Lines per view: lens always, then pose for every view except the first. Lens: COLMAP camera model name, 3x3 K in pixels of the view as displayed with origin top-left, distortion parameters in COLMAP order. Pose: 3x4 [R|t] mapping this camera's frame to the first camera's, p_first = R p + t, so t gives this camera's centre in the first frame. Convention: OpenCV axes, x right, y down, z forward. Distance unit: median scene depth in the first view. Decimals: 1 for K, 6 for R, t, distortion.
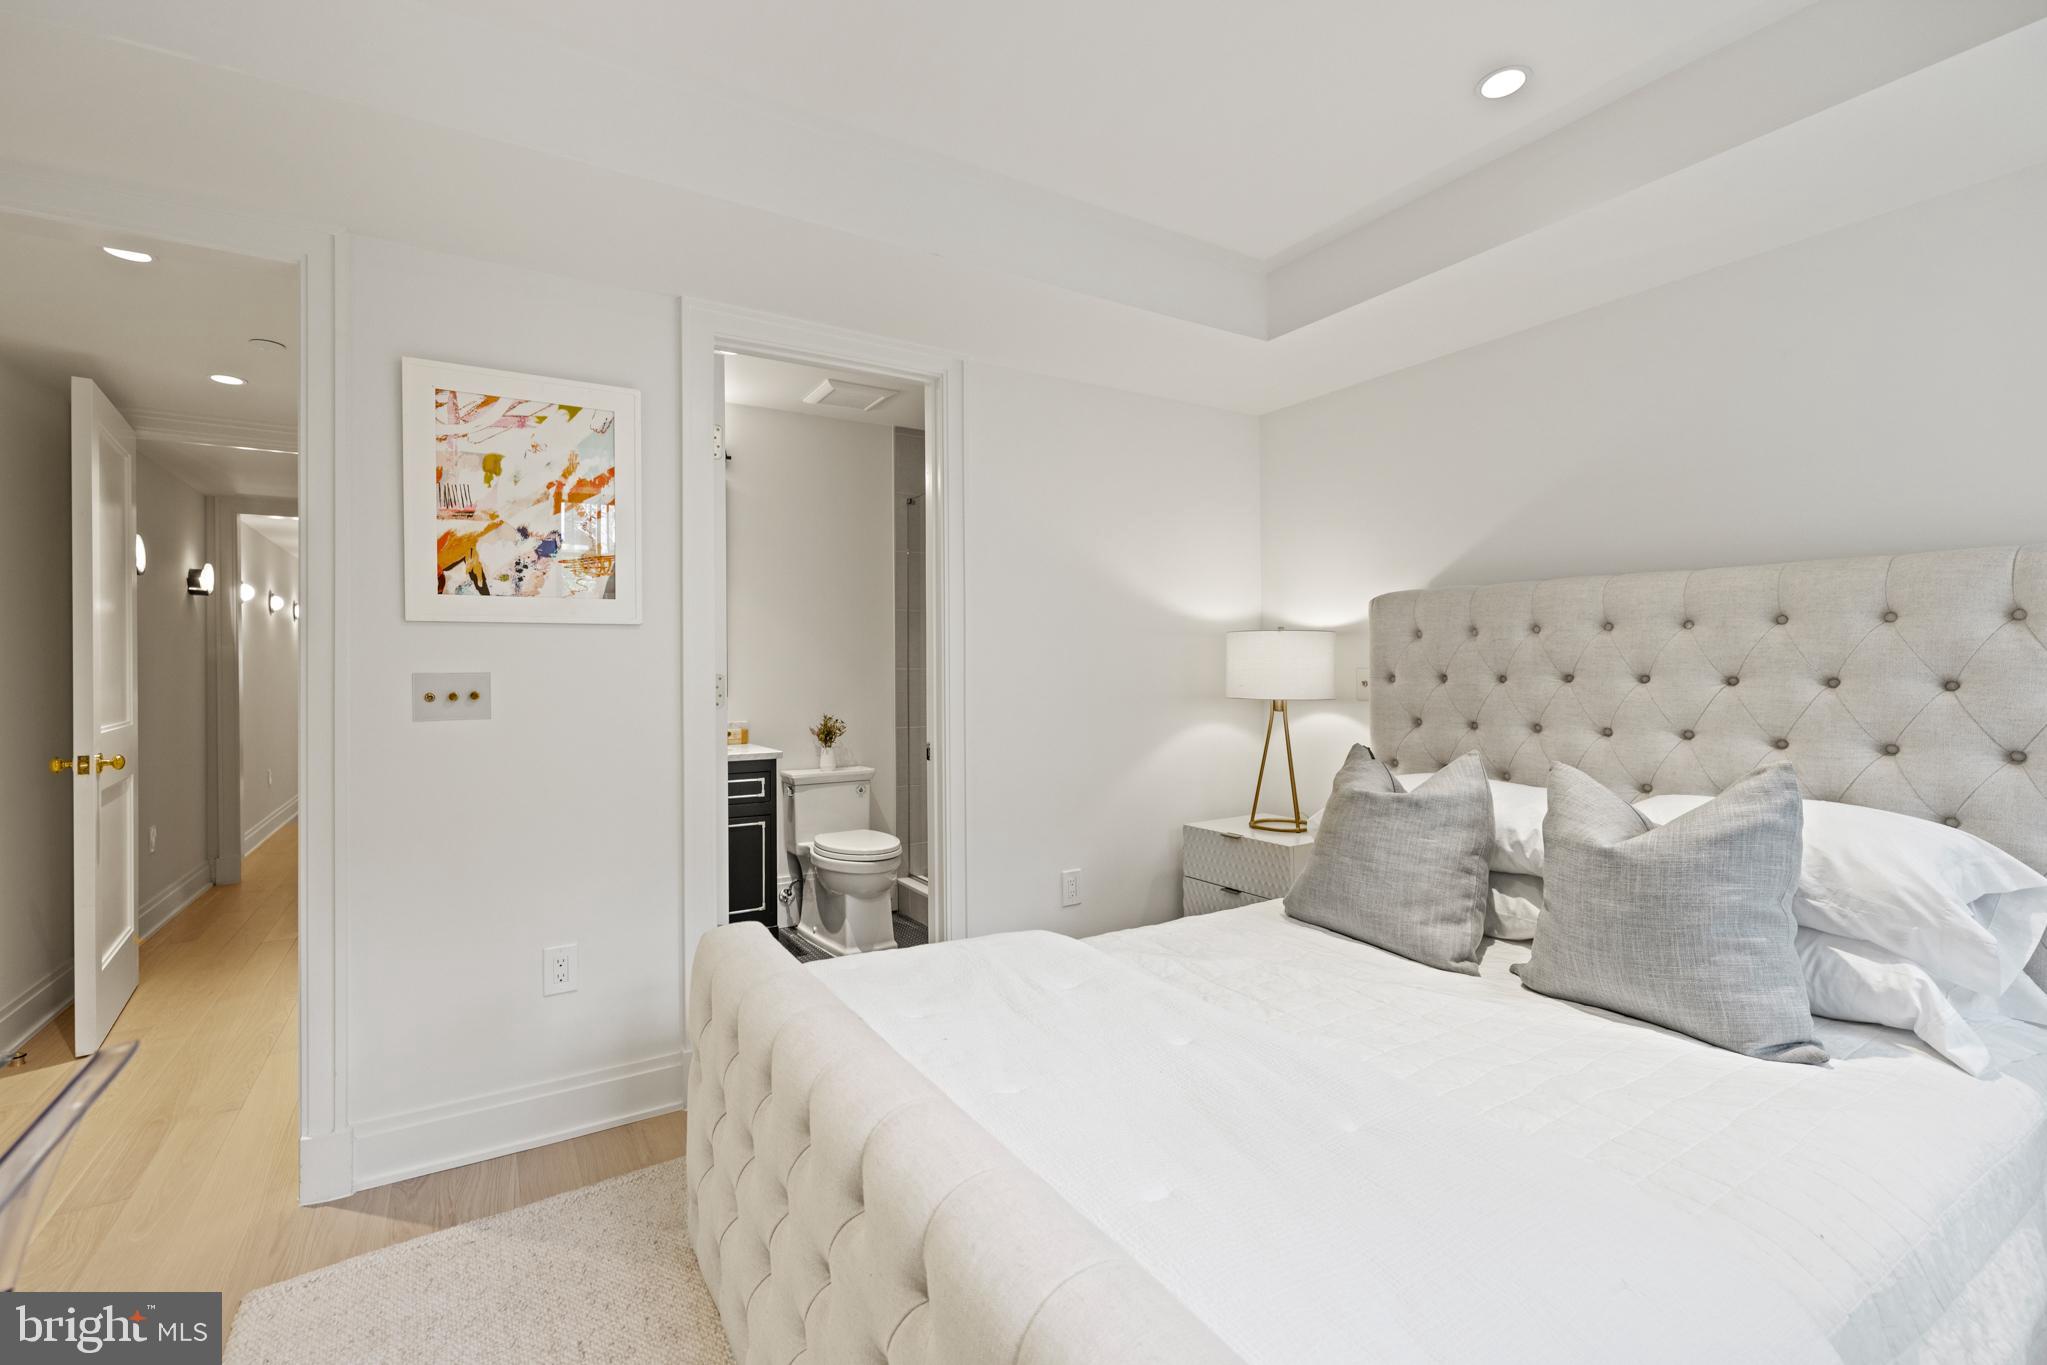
lens RADIAL K [[885.3, 0, 1023.7], [0, 885.3, 689.5], [0, 0, 1]] dist [0.002900, 0.000200]
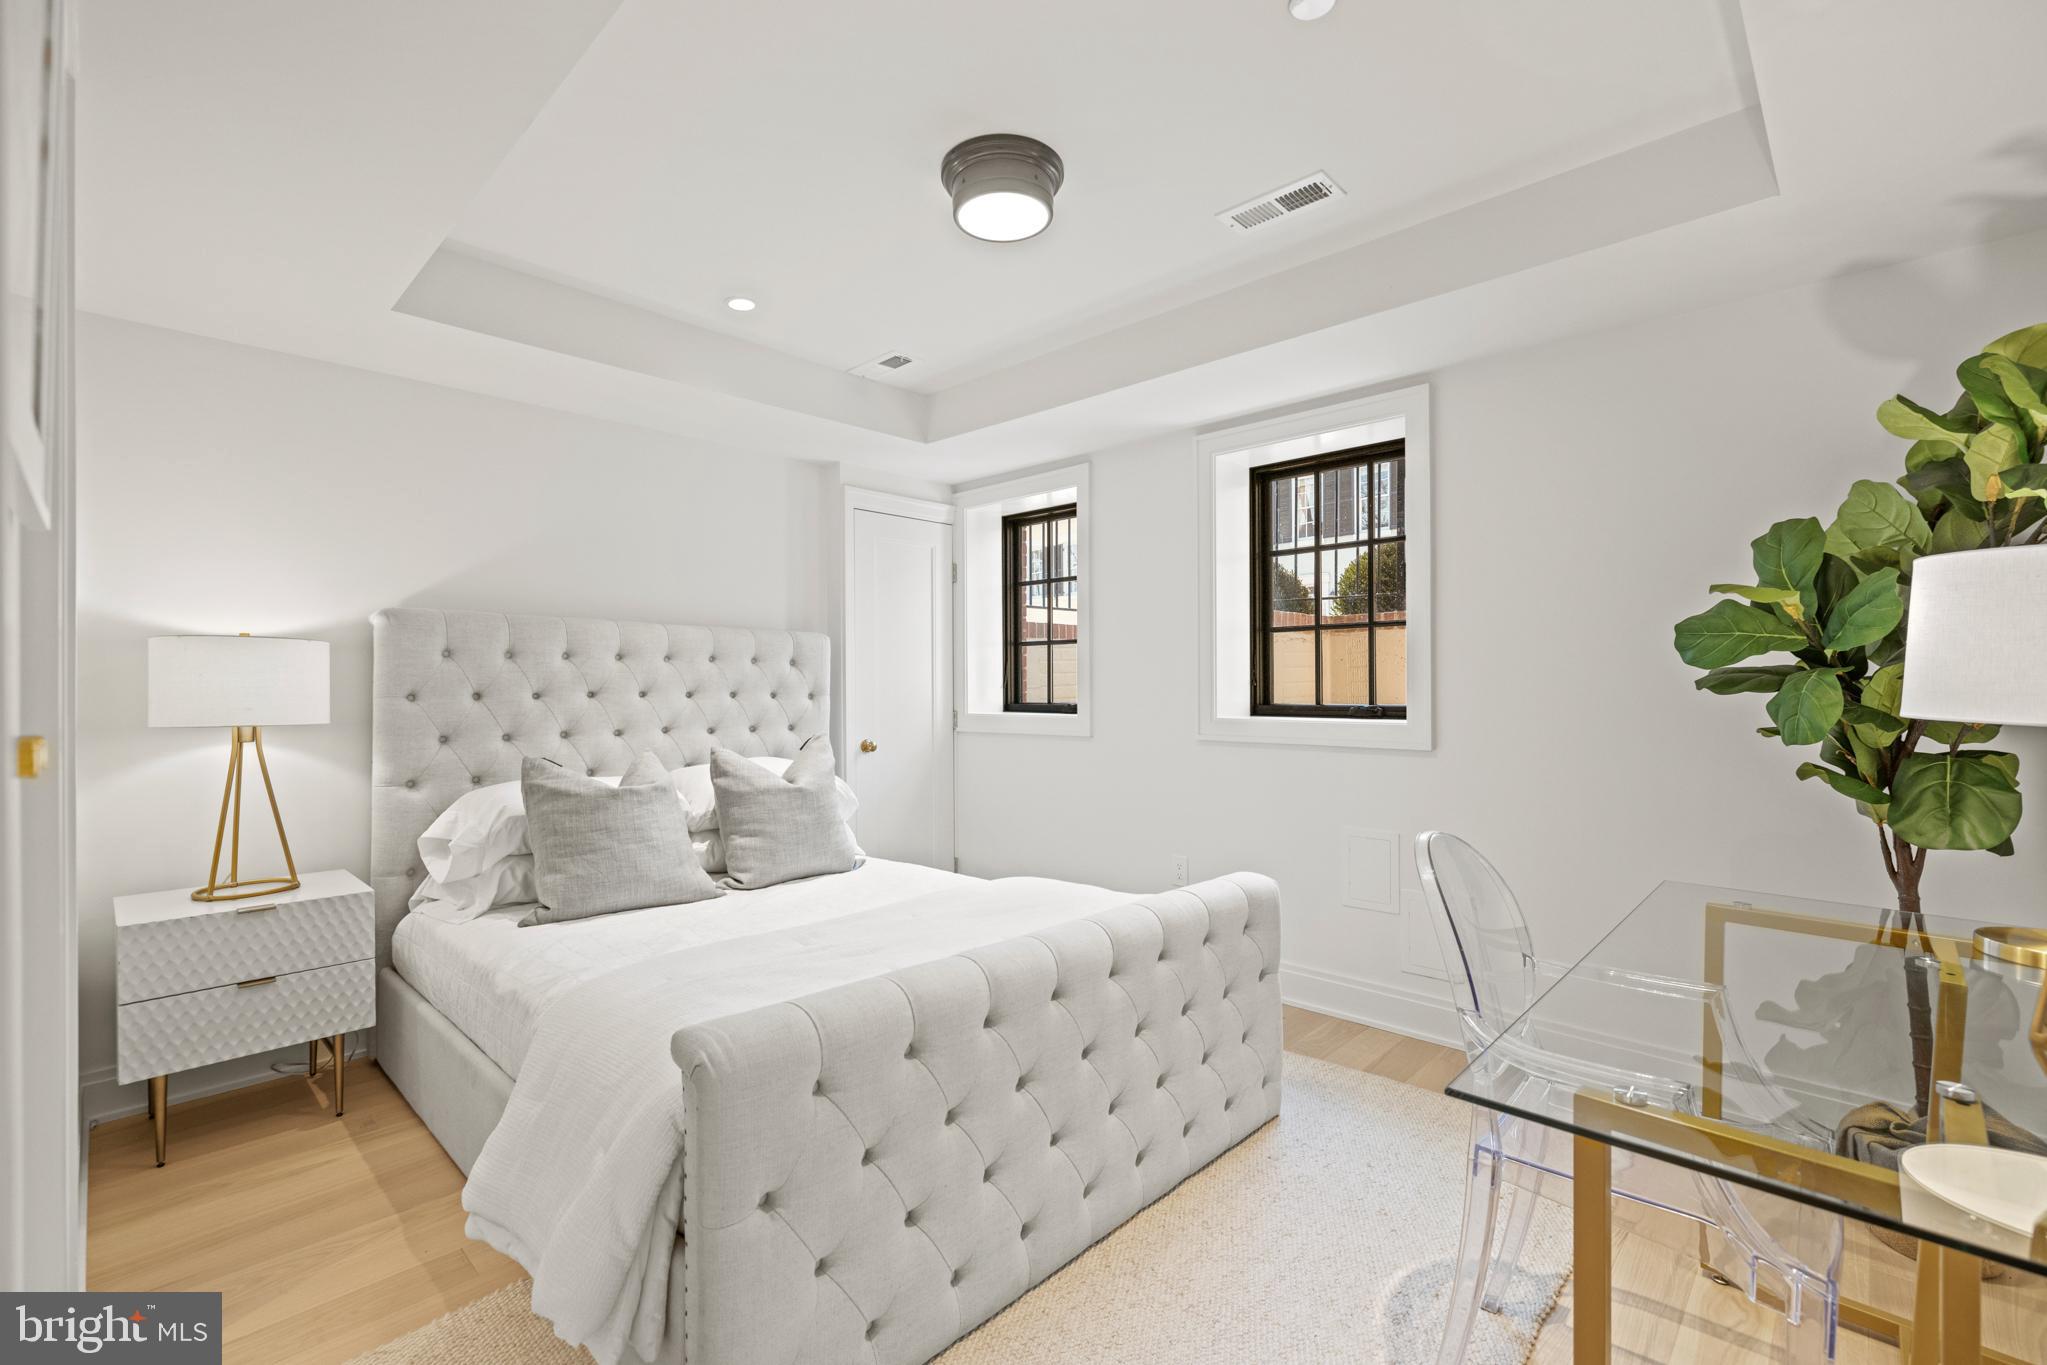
lens RADIAL K [[885.3, 0, 1023.7], [0, 885.3, 689.5], [0, 0, 1]] dist [0.002900, 0.000200]
pose [[-0.237404, 0.003485, 0.971405, -0.876457], [0.026822, 0.999636, 0.002969, -0.007638], [-0.971041, 0.026760, -0.237411, 0.724626]]
